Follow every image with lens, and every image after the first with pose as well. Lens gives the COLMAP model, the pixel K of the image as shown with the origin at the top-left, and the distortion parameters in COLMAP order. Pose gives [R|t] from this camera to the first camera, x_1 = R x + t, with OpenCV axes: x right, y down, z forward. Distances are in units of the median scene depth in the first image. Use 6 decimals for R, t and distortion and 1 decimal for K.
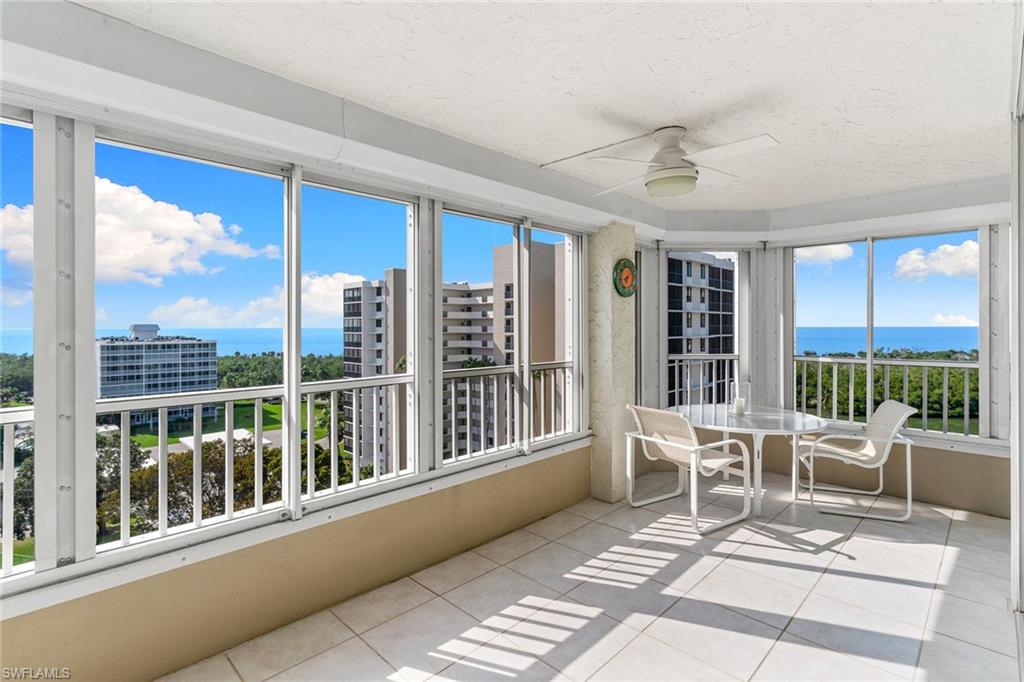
lens RADIAL K [[488.8, 0, 509.3], [0, 488.8, 326.0], [0, 0, 1]] dist [0.002785, 0.000740]
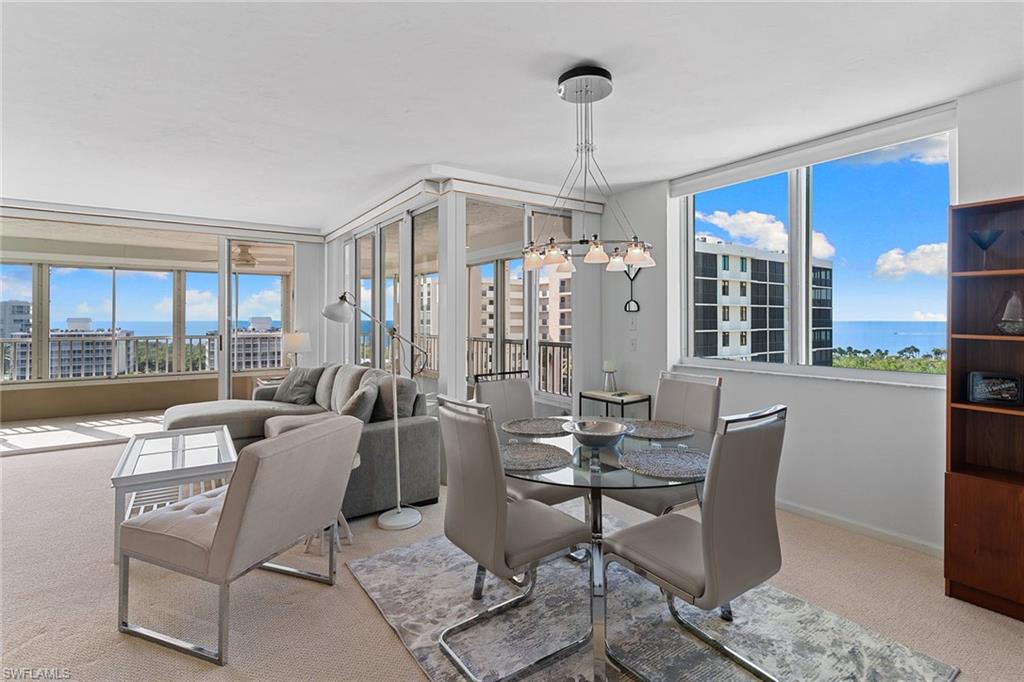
lens RADIAL K [[488.8, 0, 511.6], [0, 488.8, 318.0], [0, 0, 1]] dist [0.002785, 0.000740]
pose [[0.984212, 0.001364, -0.176990, 0.099379], [-0.001874, 0.999995, -0.002713, 0.000319], [0.176985, 0.003002, 0.984209, -0.061665]]
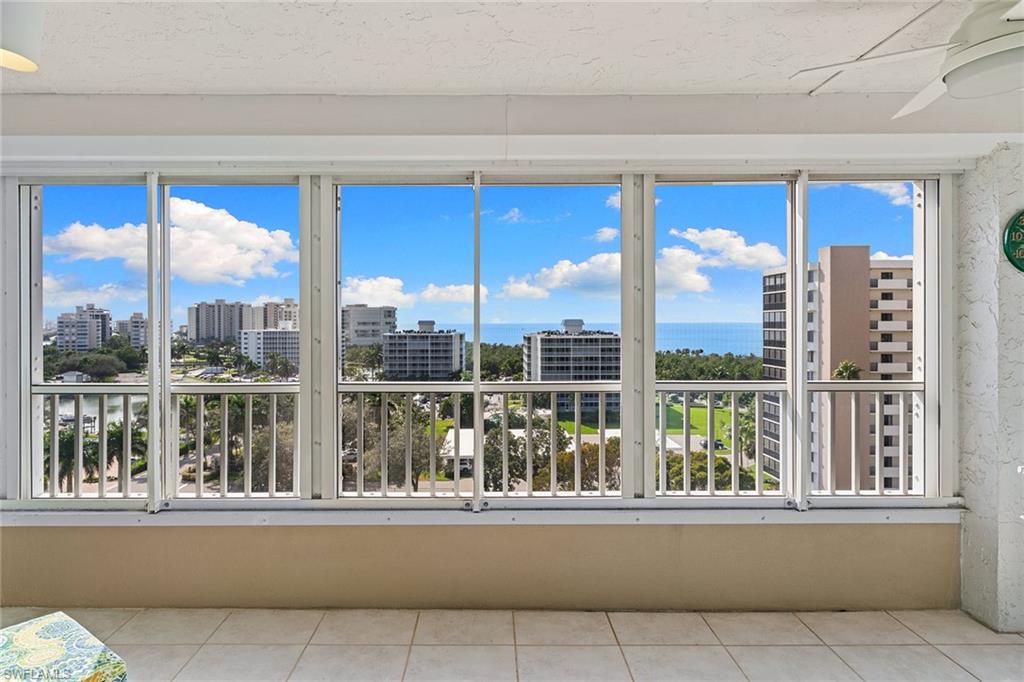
lens RADIAL K [[563.3, 0, 490.4], [0, 563.3, 325.1], [0, 0, 1]] dist [-0.006379, 0.001913]
pose [[0.704445, 0.004576, -0.709744, 0.016369], [0.000952, 0.999972, 0.007392, -0.000418], [0.709758, -0.005883, 0.704421, 0.006707]]
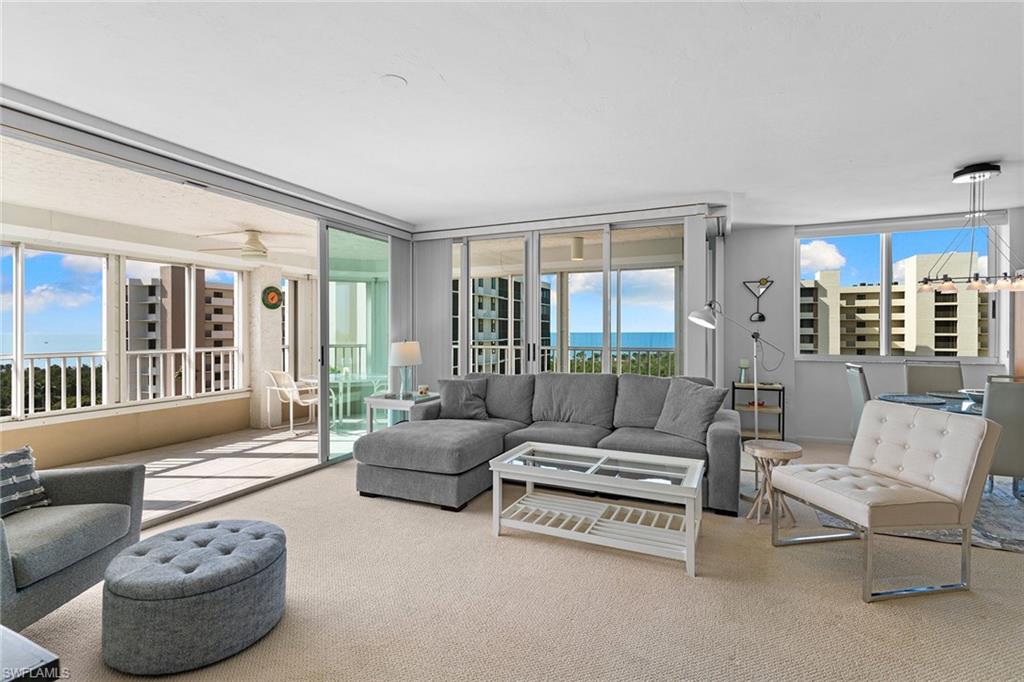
lens RADIAL K [[488.8, 0, 511.1], [0, 488.8, 331.8], [0, 0, 1]] dist [0.002785, 0.000740]
pose [[0.933854, 0.001808, 0.357650, 0.026498], [-0.002027, 0.999998, 0.000236, 0.001197], [-0.357648, -0.000946, 0.933856, -0.058577]]
